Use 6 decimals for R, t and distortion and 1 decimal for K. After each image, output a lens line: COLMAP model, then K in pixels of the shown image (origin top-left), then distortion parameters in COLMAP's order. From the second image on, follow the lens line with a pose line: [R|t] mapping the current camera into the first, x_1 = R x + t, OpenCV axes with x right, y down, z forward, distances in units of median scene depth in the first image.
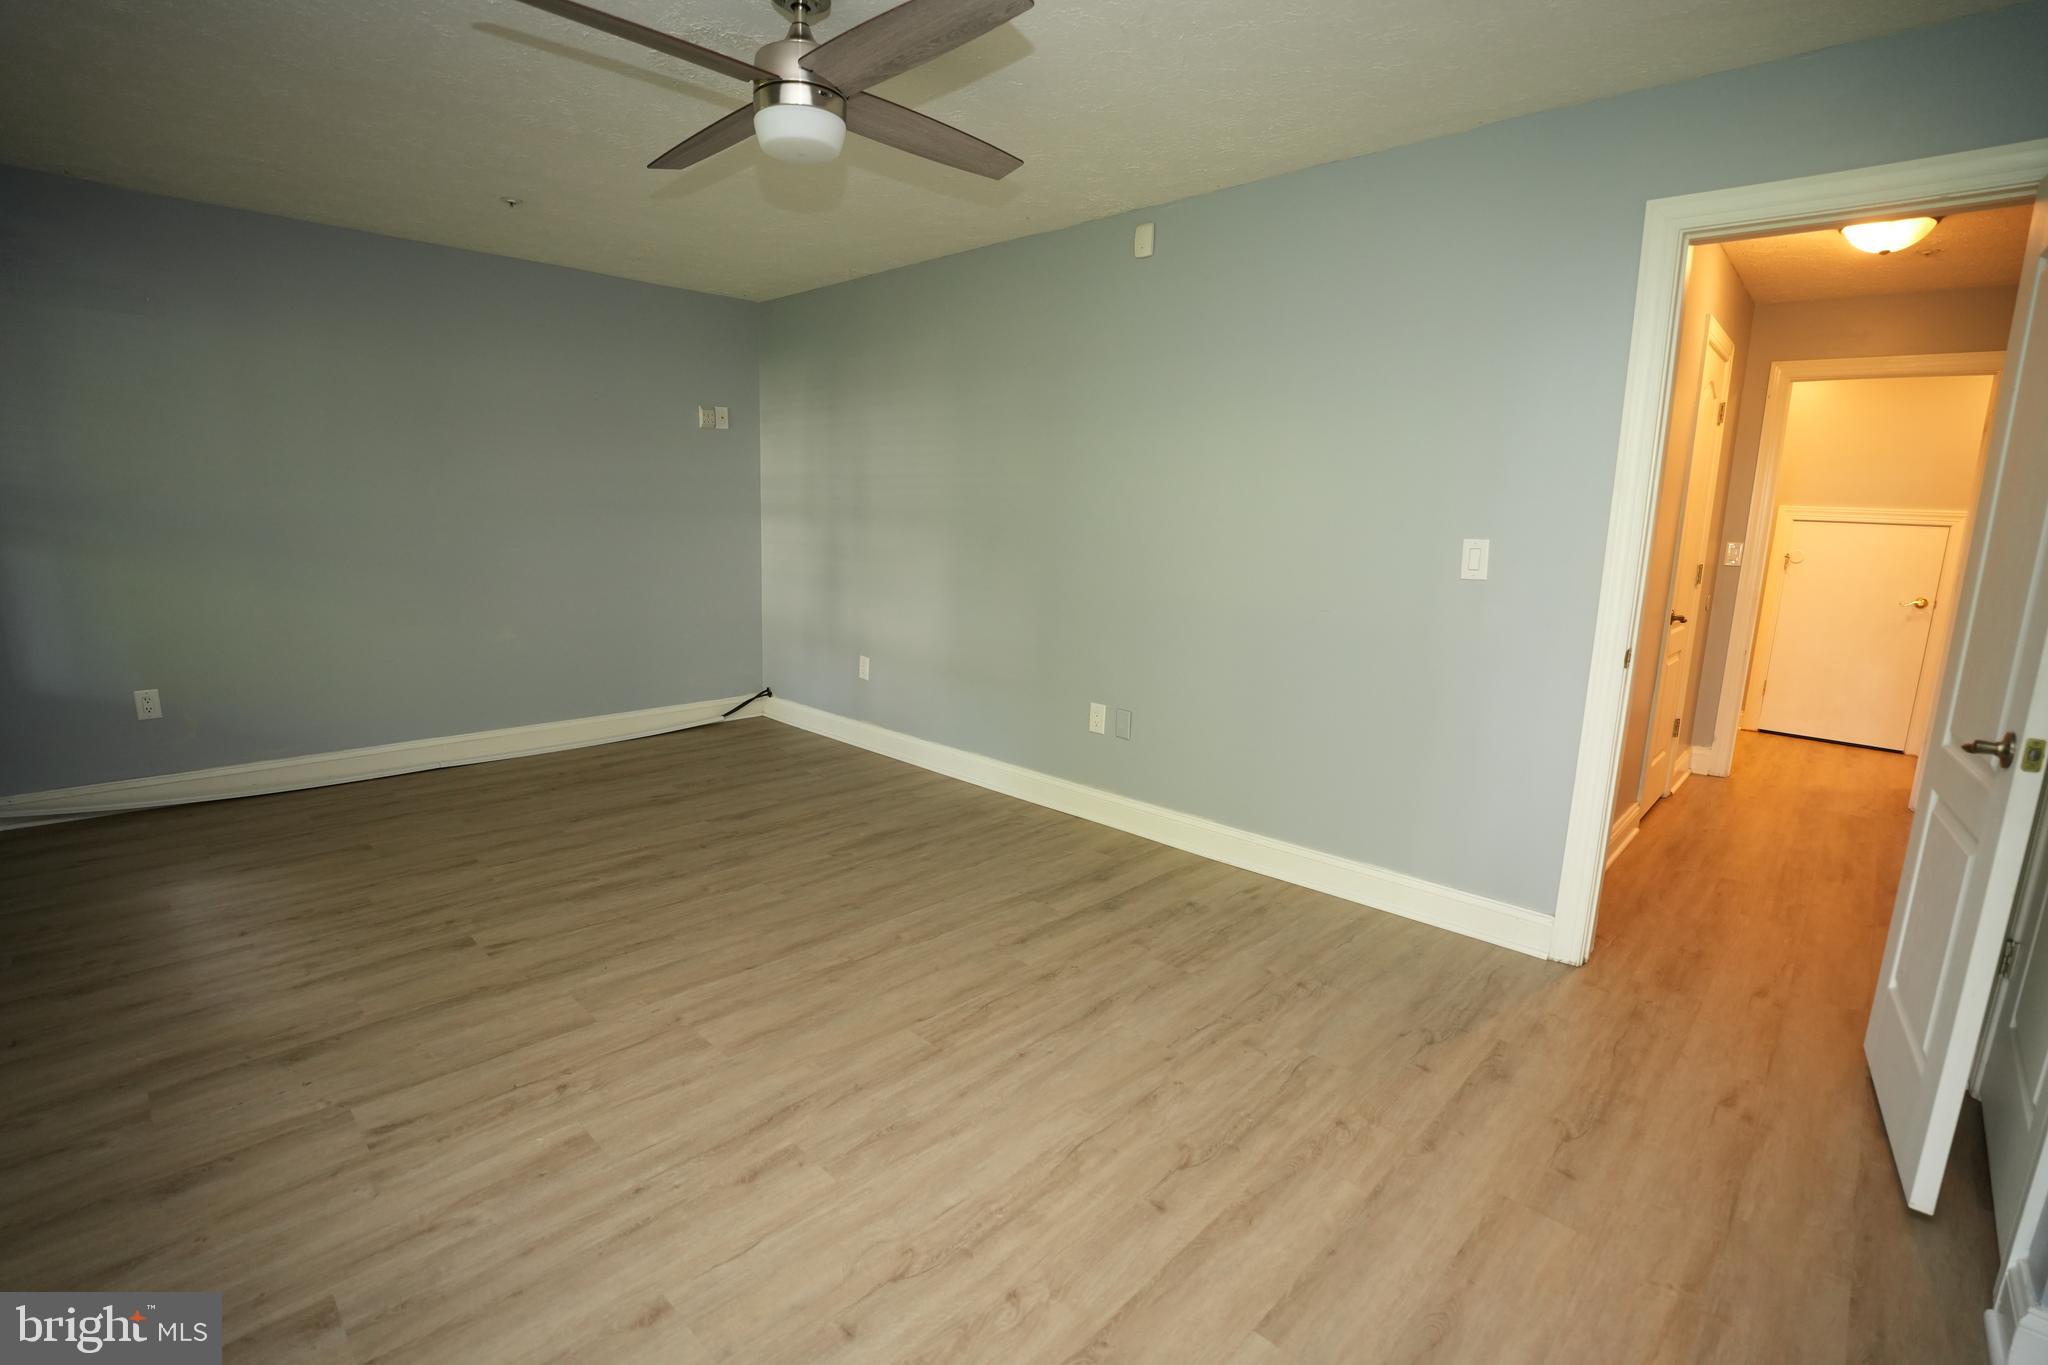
lens RADIAL K [[935.2, 0, 1020.5], [0, 935.2, 689.3], [0, 0, 1]] dist [-0.081057, 0.021473]
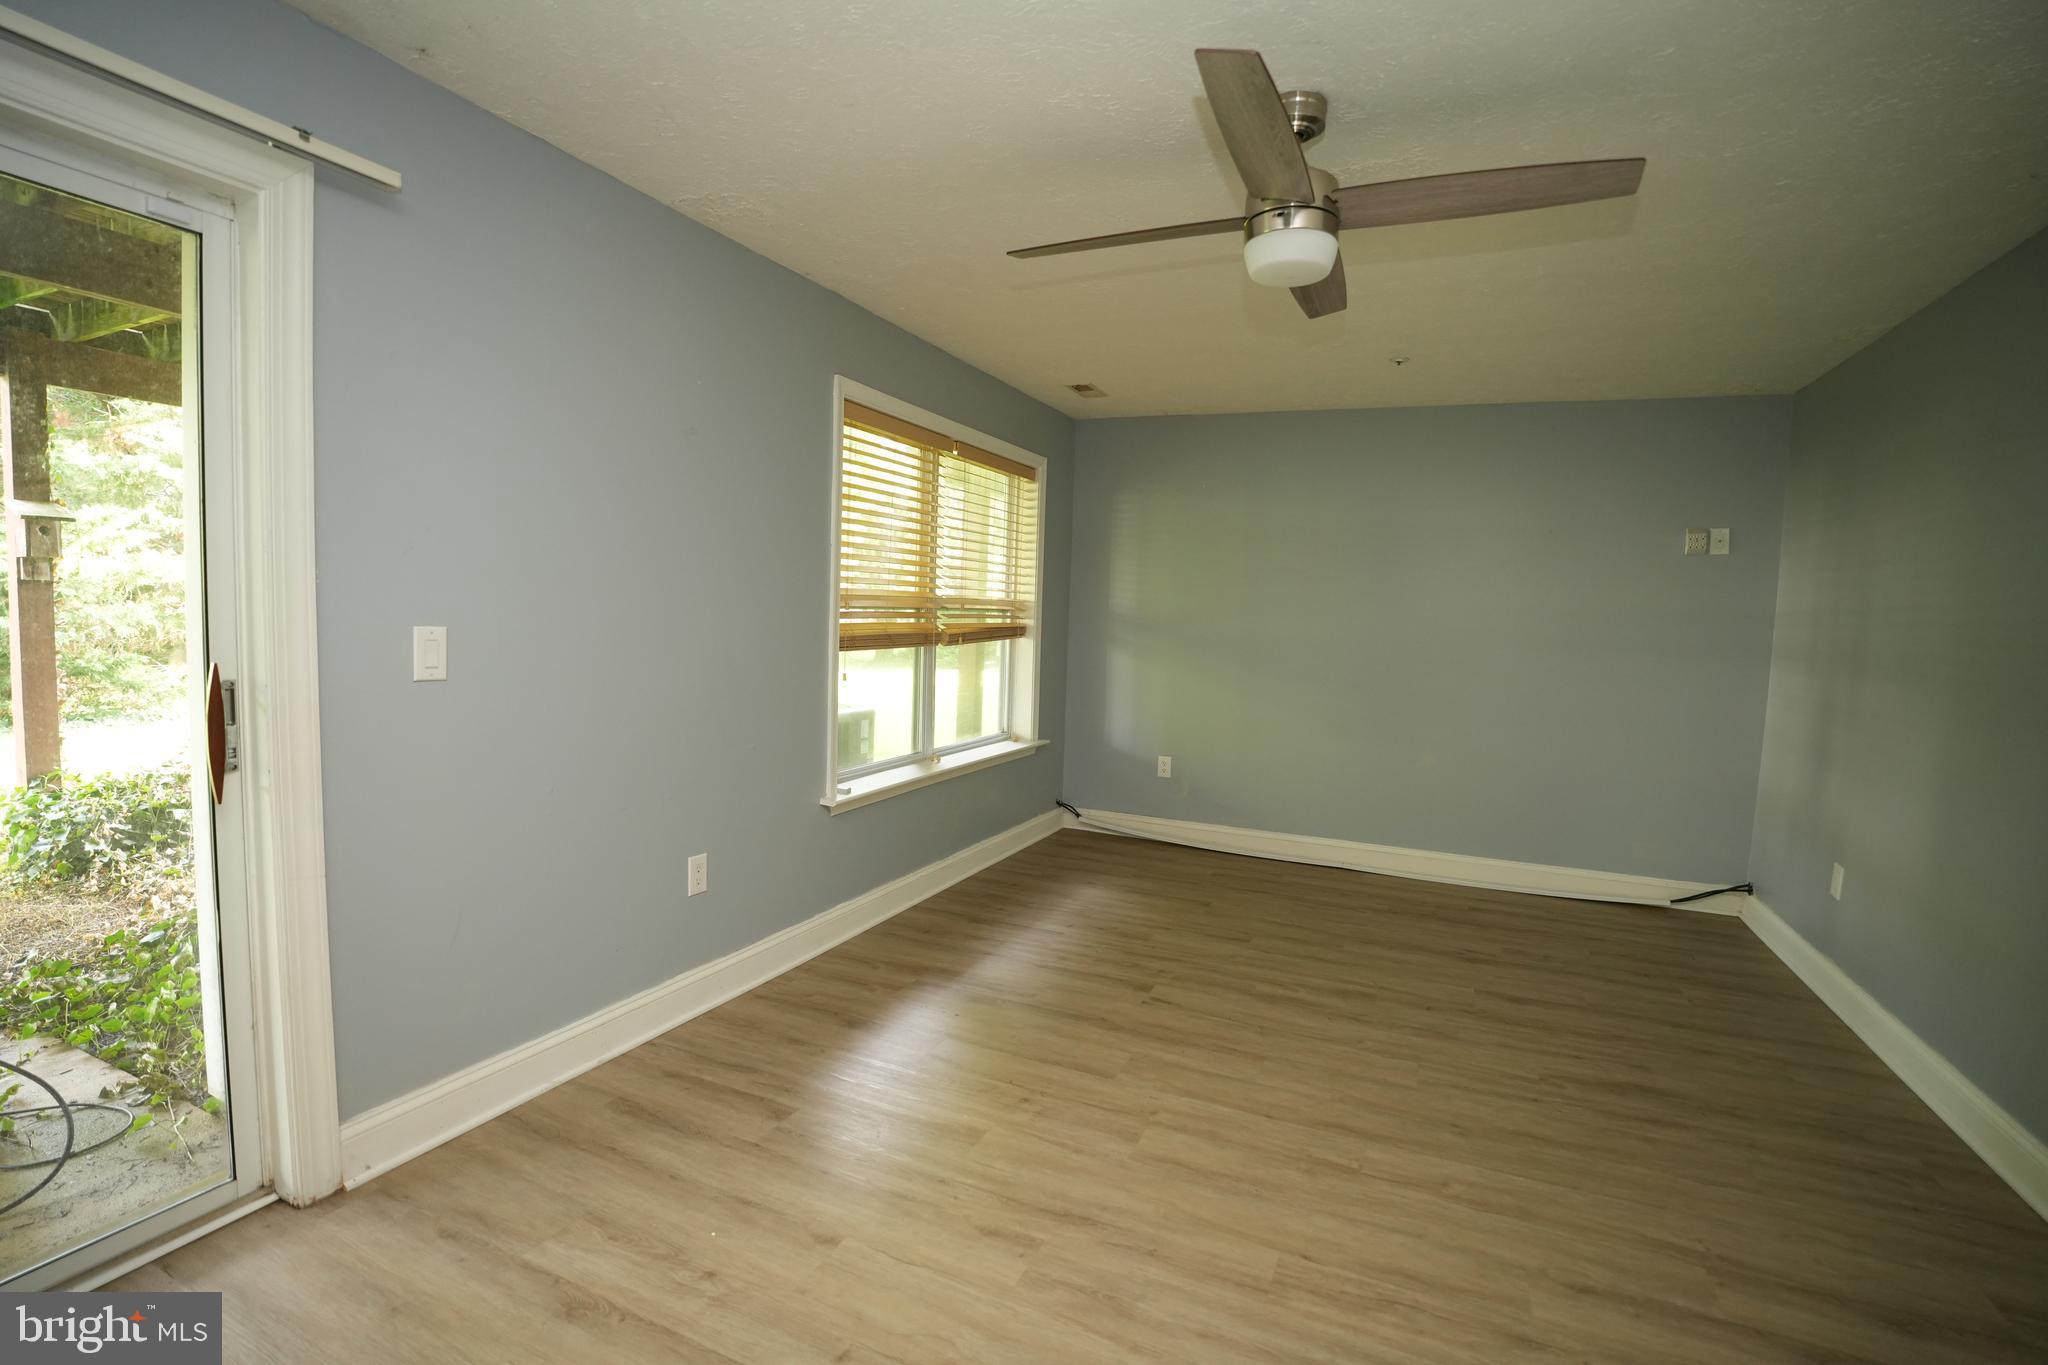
lens RADIAL K [[935.2, 0, 1020.5], [0, 935.2, 689.3], [0, 0, 1]] dist [-0.081057, 0.021473]
pose [[0.328196, 0.061439, -0.942609, 0.452862], [-0.204621, 0.978813, -0.007446, -0.061688], [0.922181, 0.195321, 0.333815, 0.356345]]
